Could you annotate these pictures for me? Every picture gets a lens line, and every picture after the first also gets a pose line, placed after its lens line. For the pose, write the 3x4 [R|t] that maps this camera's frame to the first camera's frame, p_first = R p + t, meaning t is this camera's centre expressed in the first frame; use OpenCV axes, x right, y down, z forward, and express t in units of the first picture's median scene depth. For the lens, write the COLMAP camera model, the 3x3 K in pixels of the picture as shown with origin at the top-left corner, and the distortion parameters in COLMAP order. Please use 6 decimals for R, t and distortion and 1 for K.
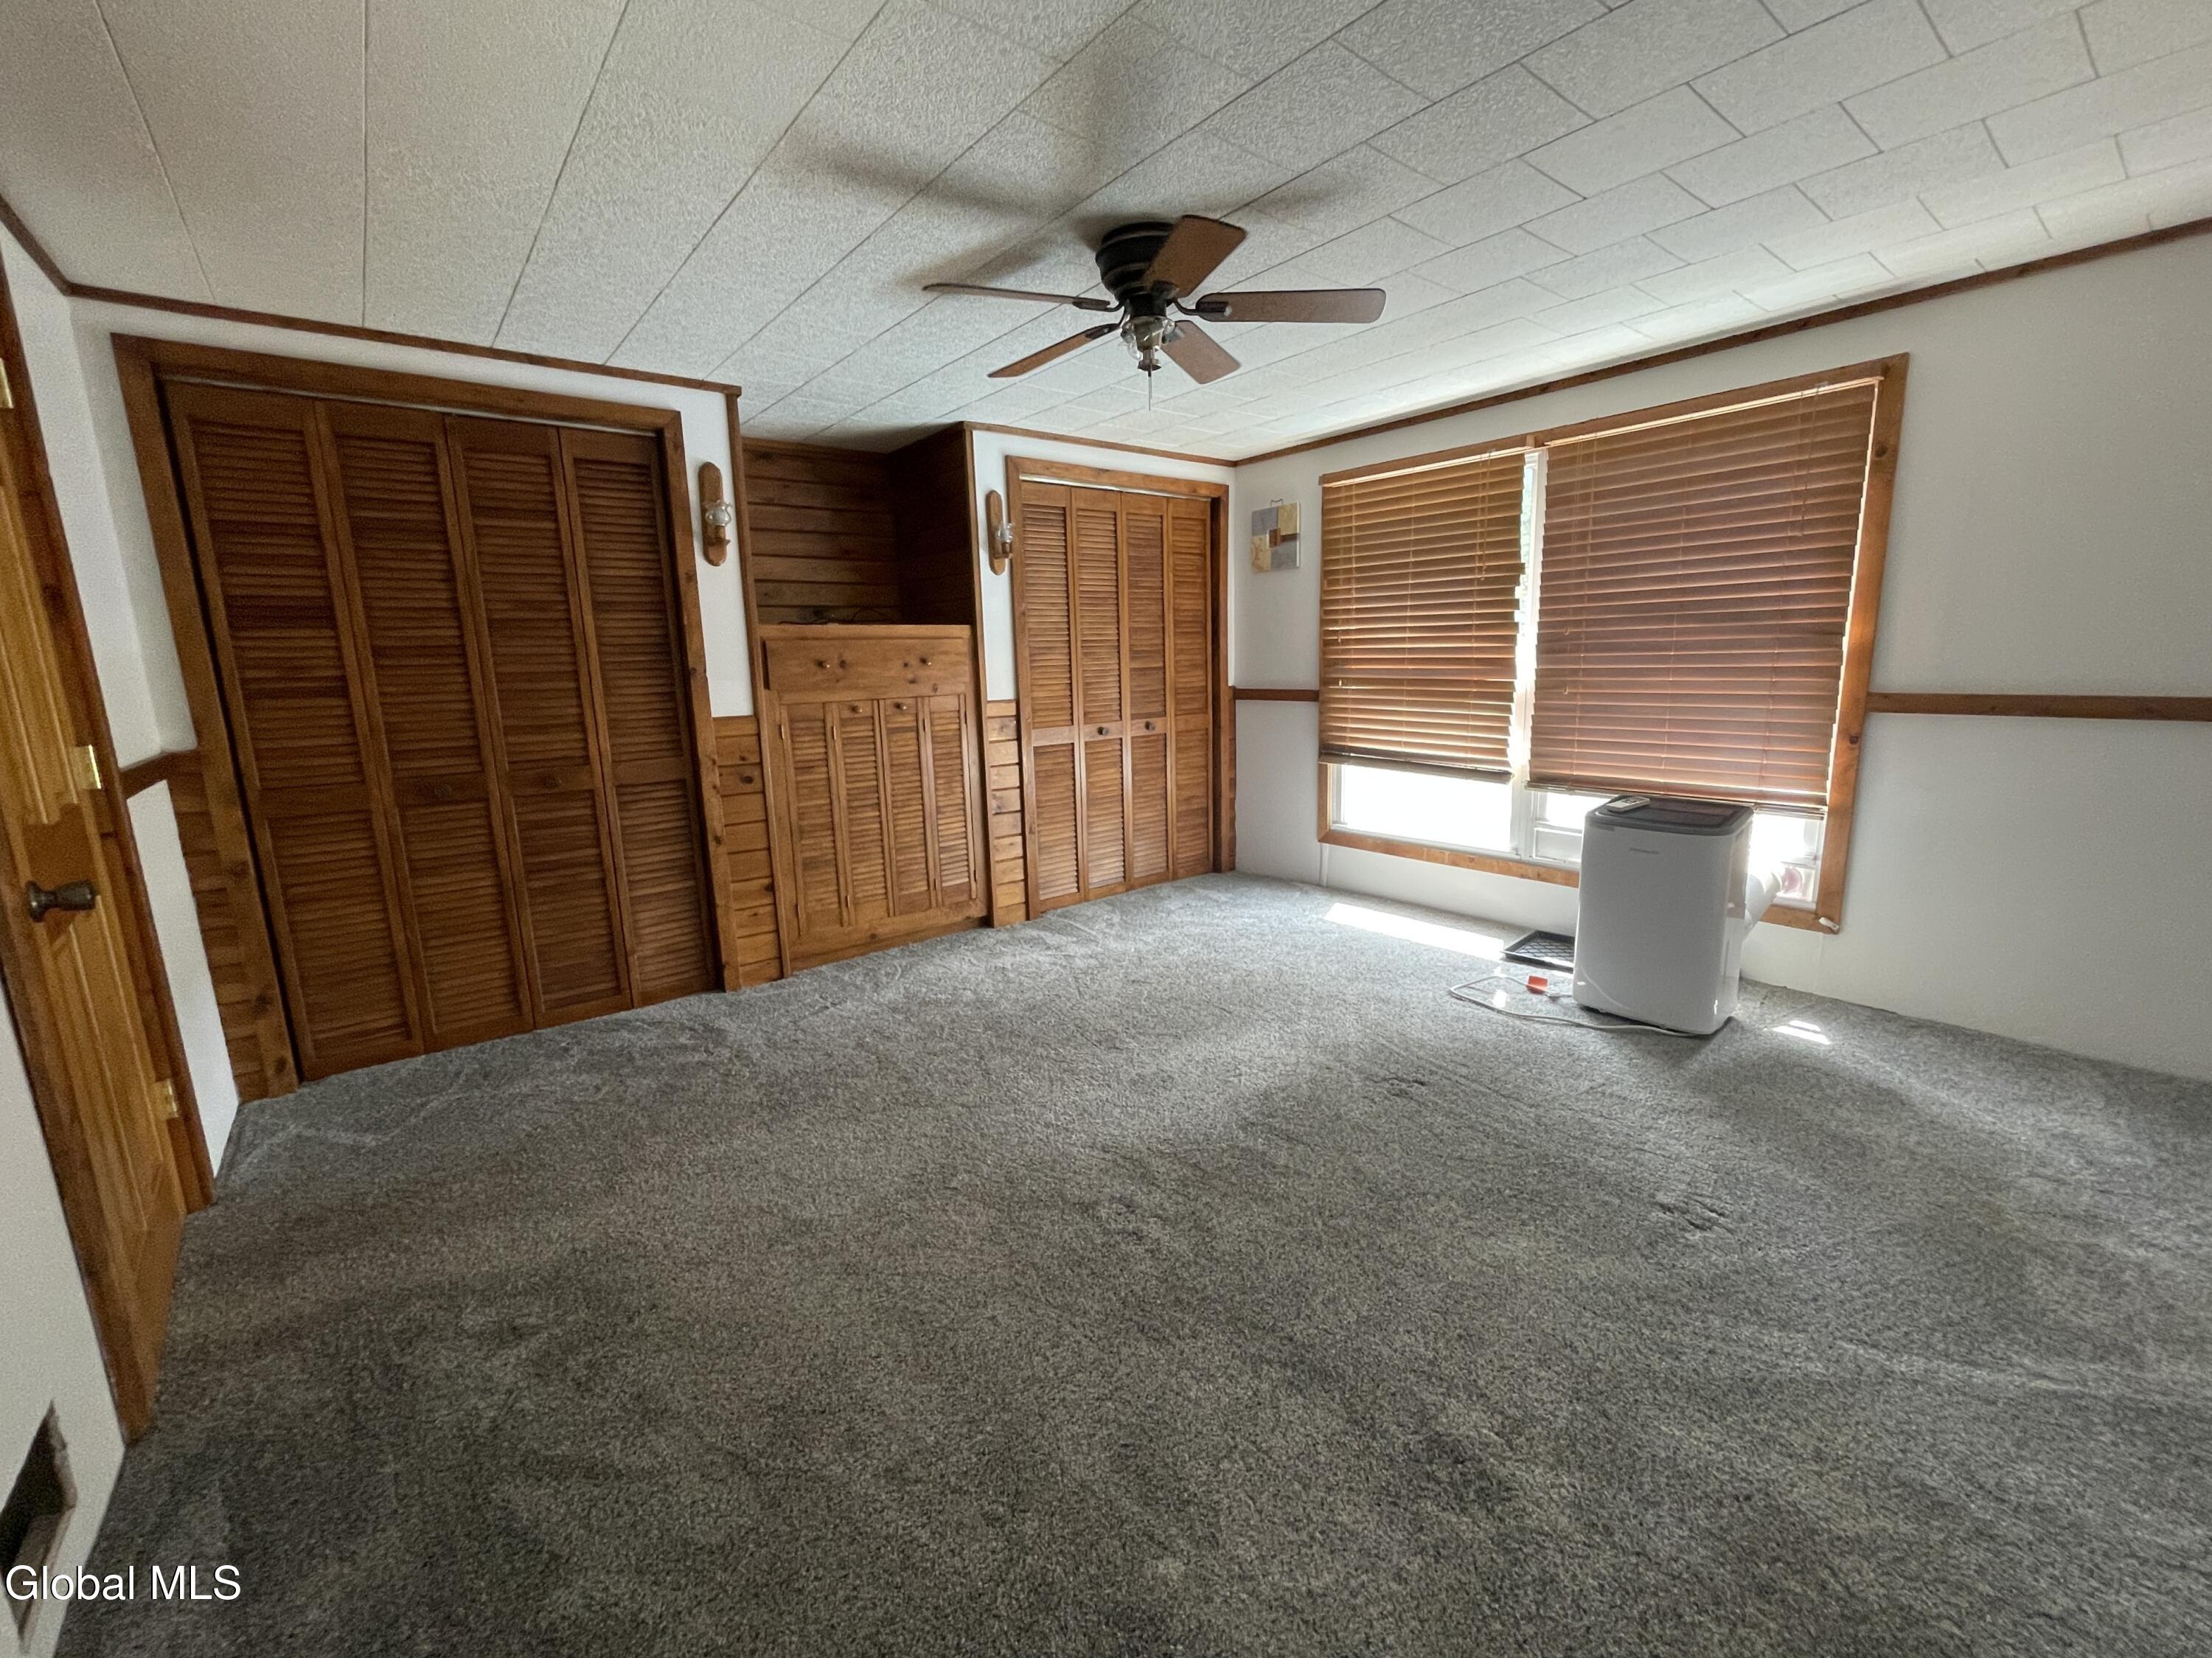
lens RADIAL K [[894.2, 0, 1109.1], [0, 894.2, 822.1], [0, 0, 1]] dist [-0.002003, -0.000106]
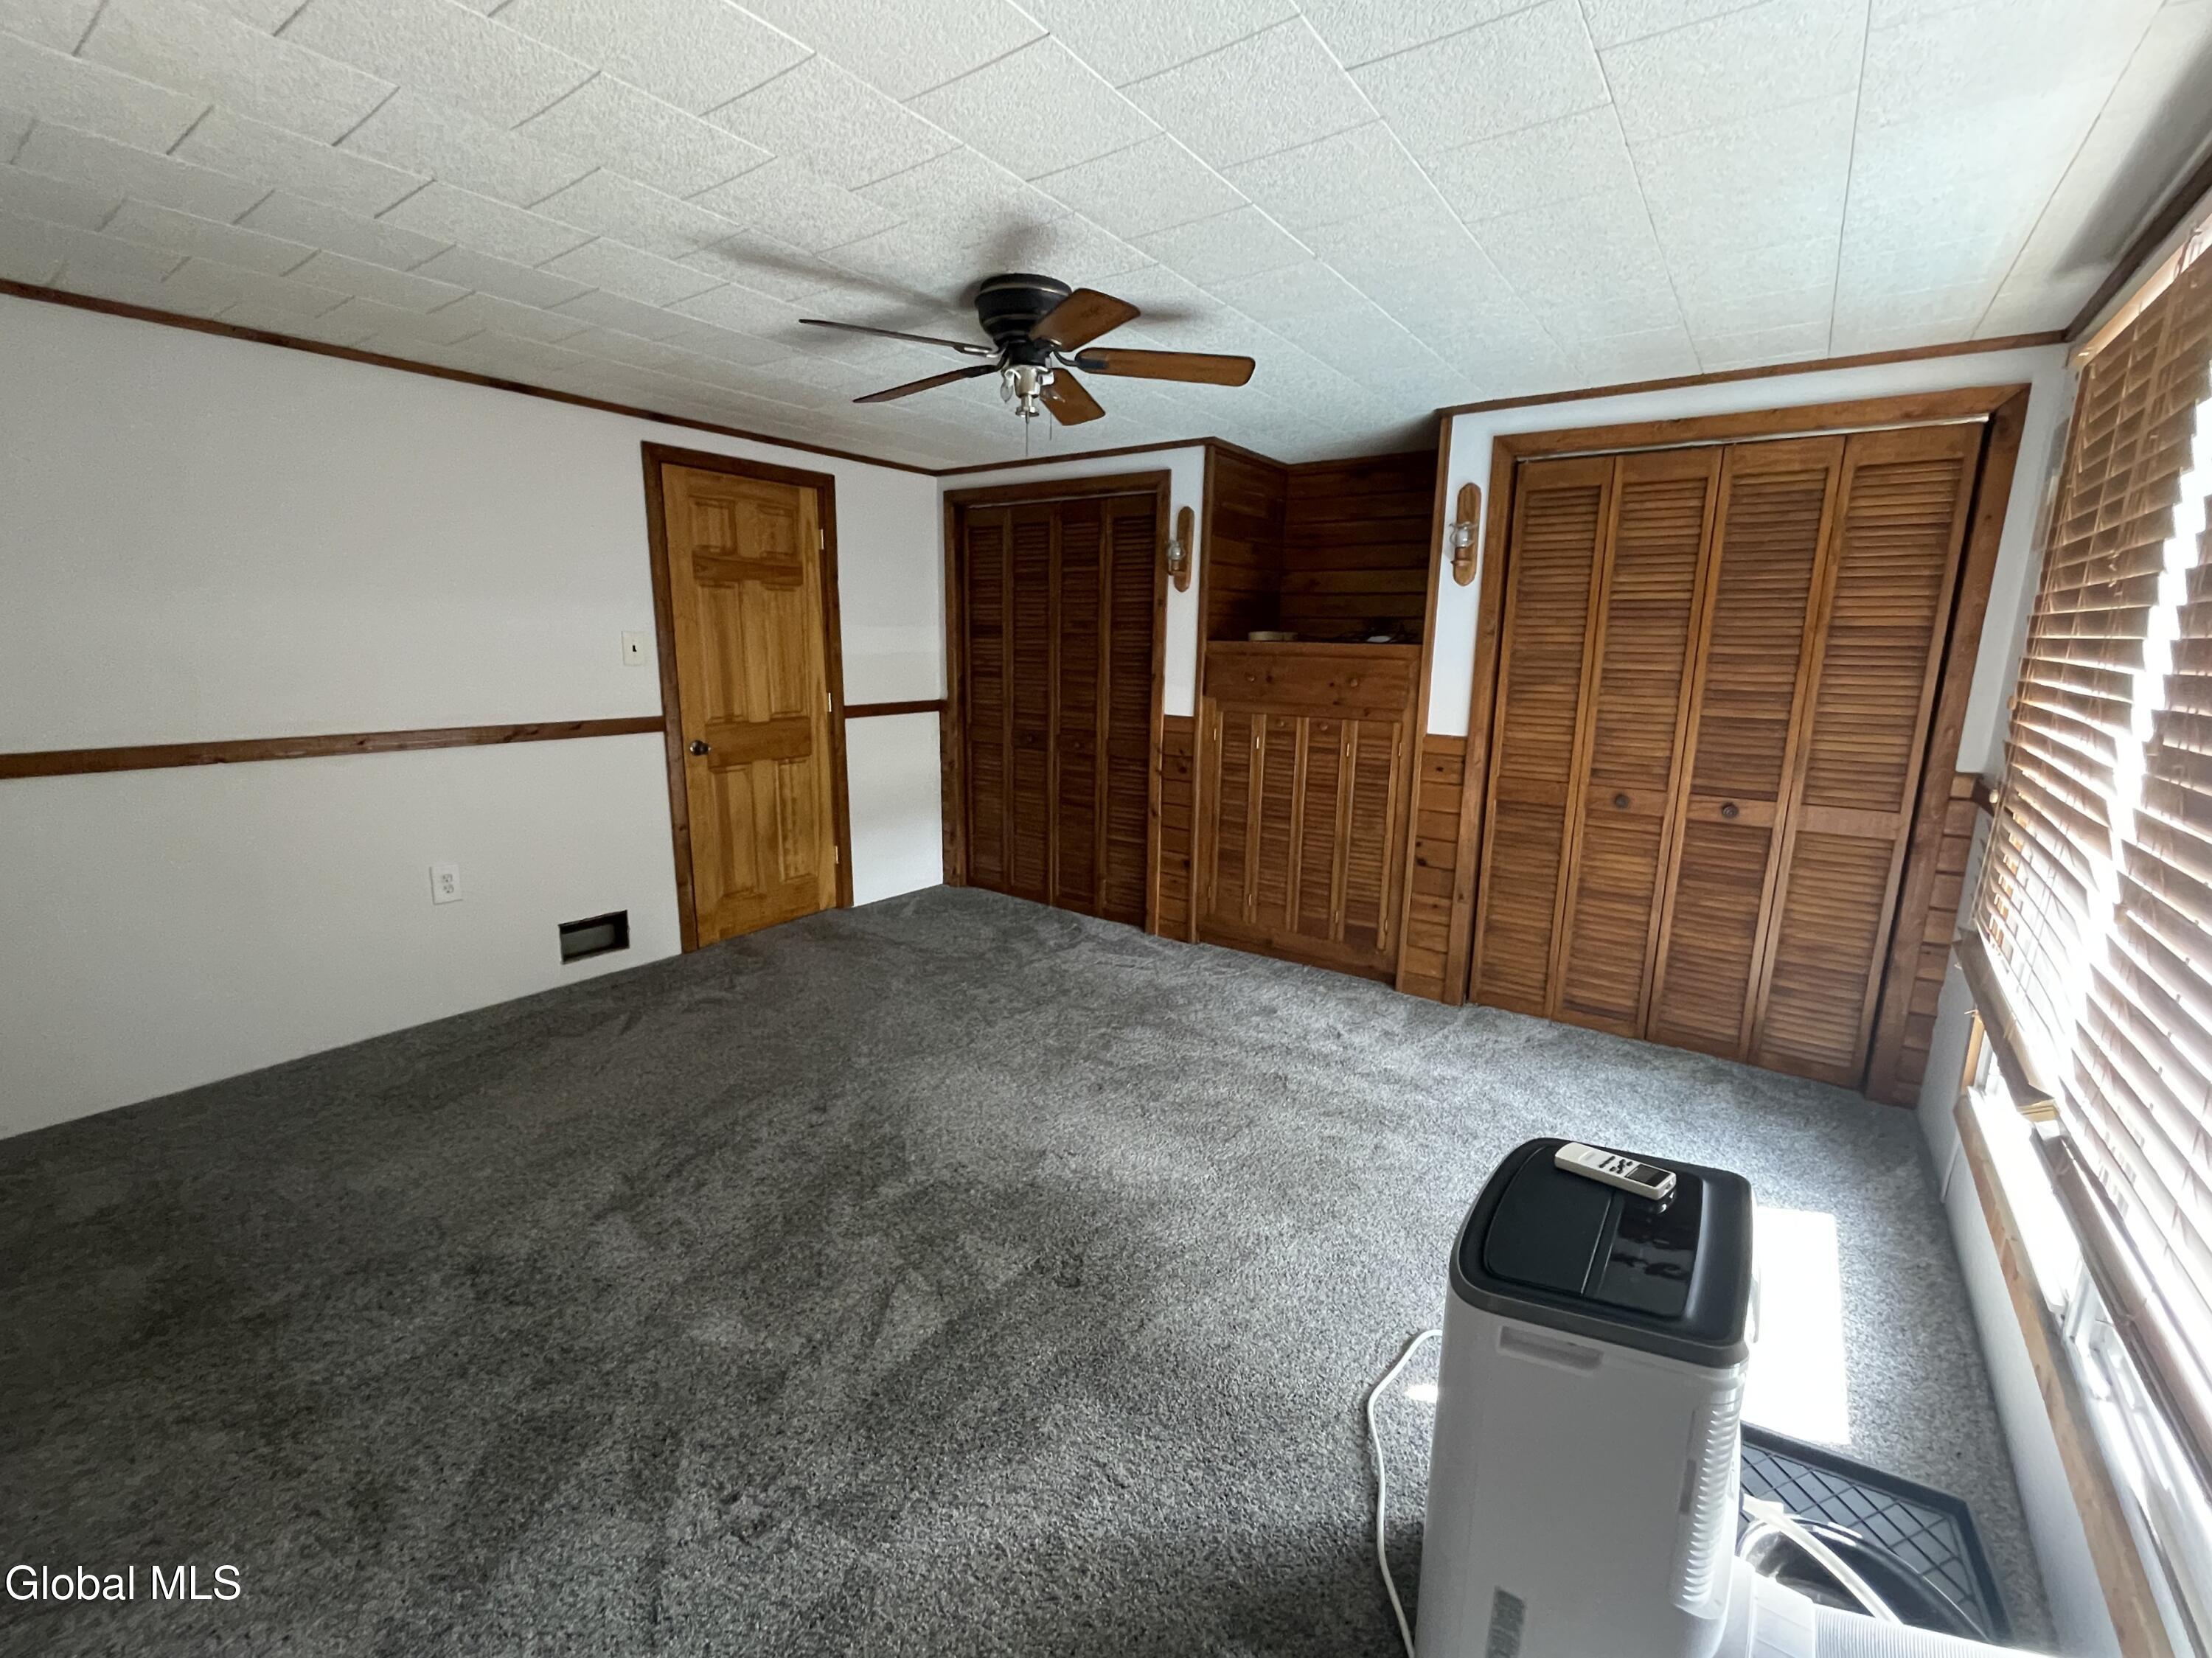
lens RADIAL K [[928.7, 0, 1117.9], [0, 928.7, 826.0], [0, 0, 1]] dist [-0.003080, -0.000057]
pose [[0.286133, 0.223336, -0.931799, 0.700229], [-0.200245, 0.964922, 0.169784, -0.158548], [0.937032, 0.138007, 0.320818, 0.502186]]
